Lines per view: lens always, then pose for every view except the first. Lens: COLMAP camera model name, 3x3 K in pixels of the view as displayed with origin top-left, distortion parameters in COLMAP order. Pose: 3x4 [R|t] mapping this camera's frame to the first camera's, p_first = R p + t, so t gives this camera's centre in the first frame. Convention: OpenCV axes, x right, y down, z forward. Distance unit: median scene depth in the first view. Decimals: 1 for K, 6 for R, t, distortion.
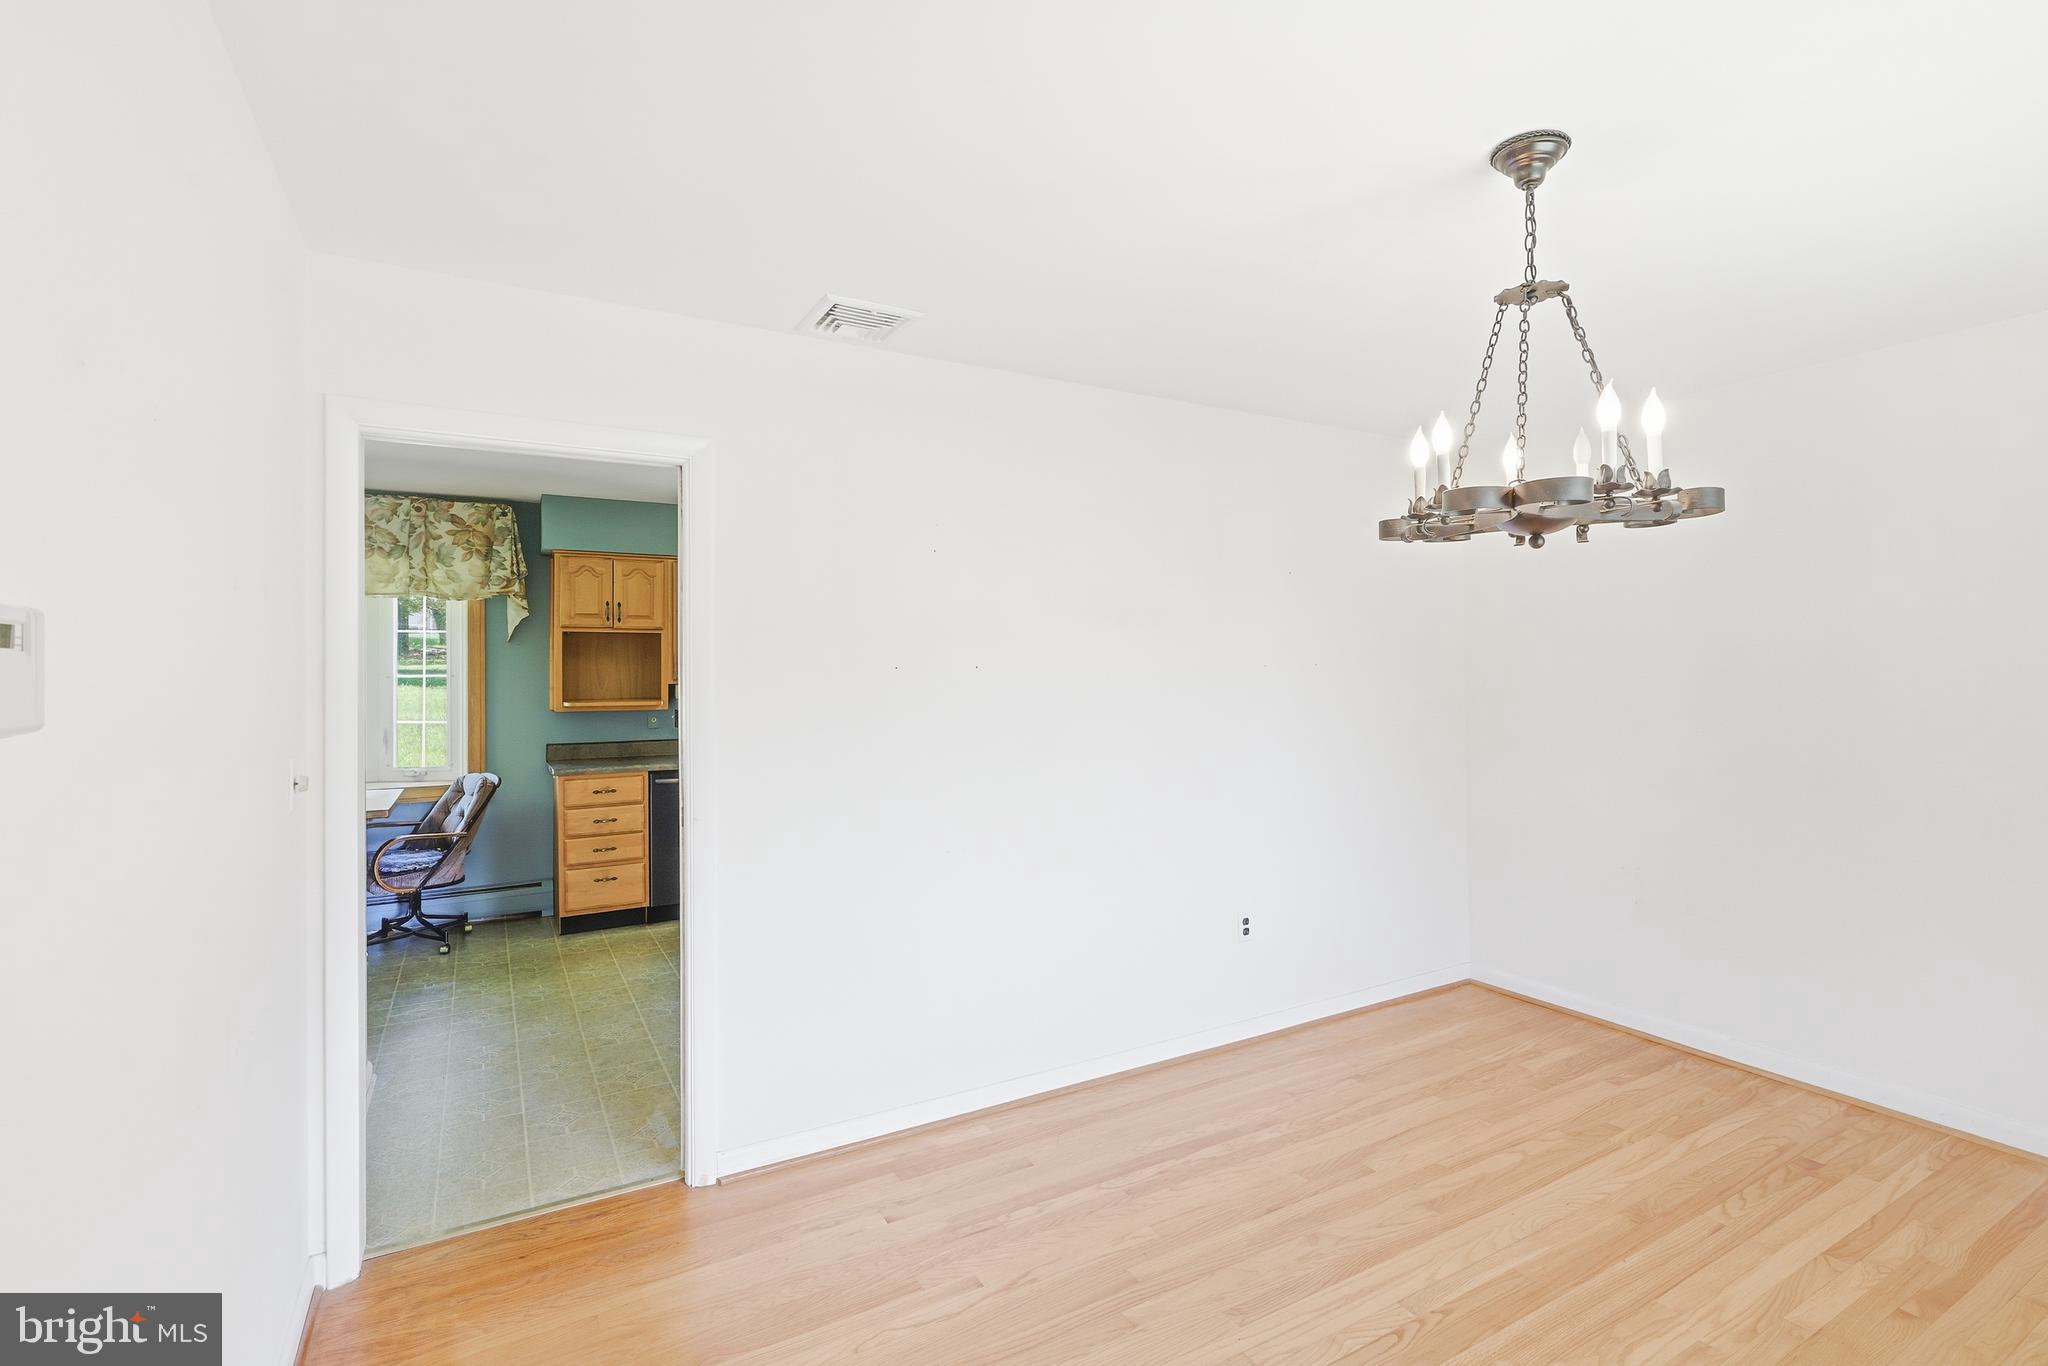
lens RADIAL K [[936.2, 0, 1023.2], [0, 936.2, 685.1], [0, 0, 1]] dist [-0.000270, -0.000193]
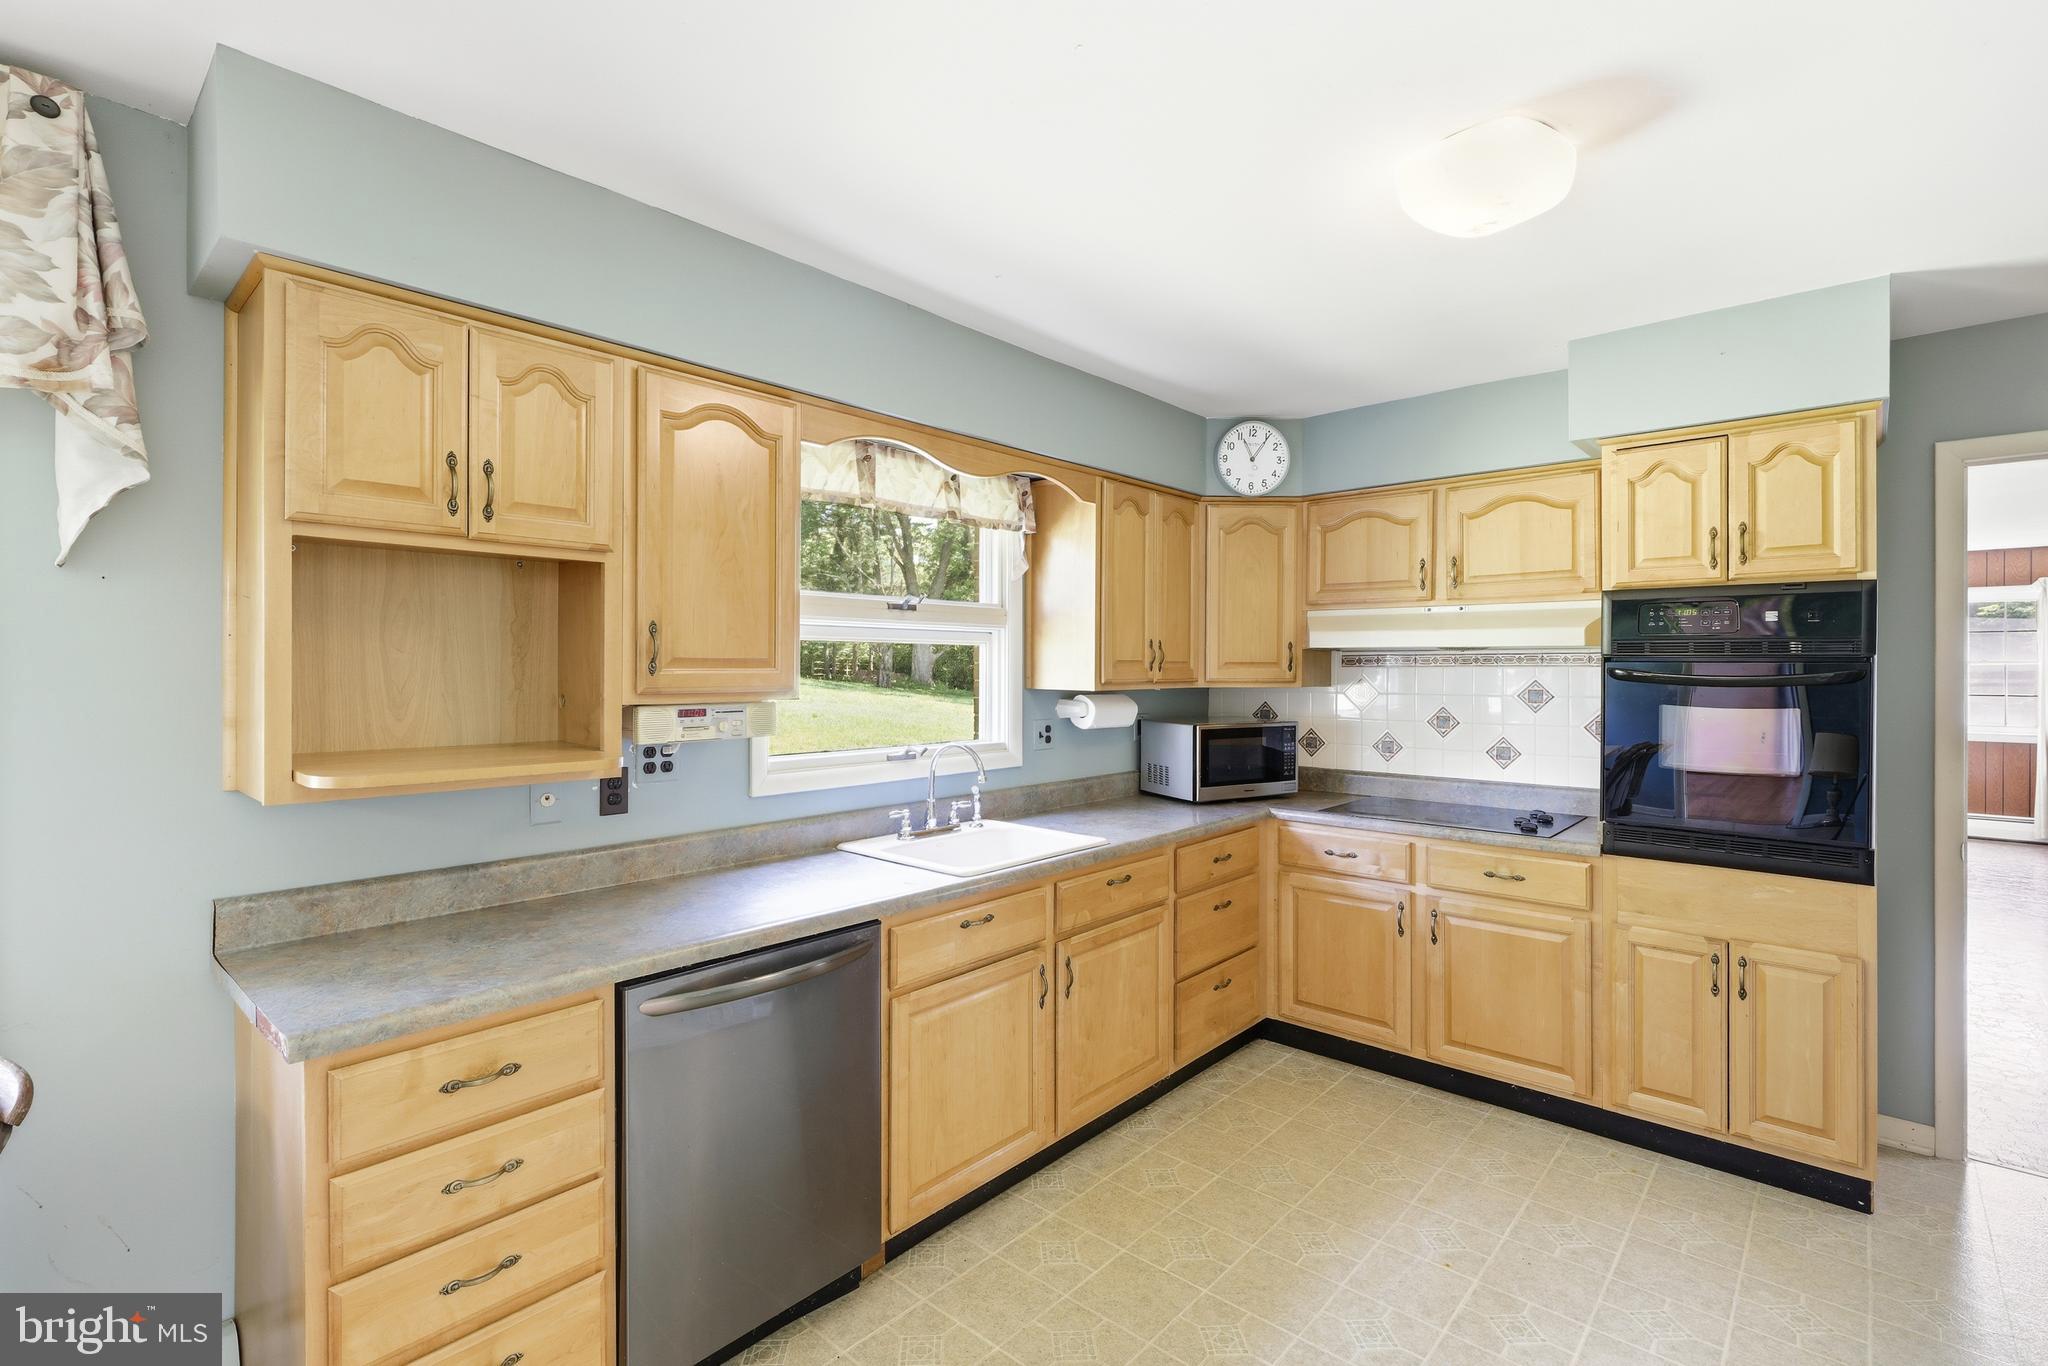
lens RADIAL K [[936.2, 0, 1020.3], [0, 936.2, 681.1], [0, 0, 1]] dist [-0.000270, -0.000193]
pose [[0.948527, 0.003570, 0.316677, -0.363598], [-0.003060, 0.999993, -0.002106, -0.010707], [-0.316682, 0.001029, 0.948531, 0.638320]]
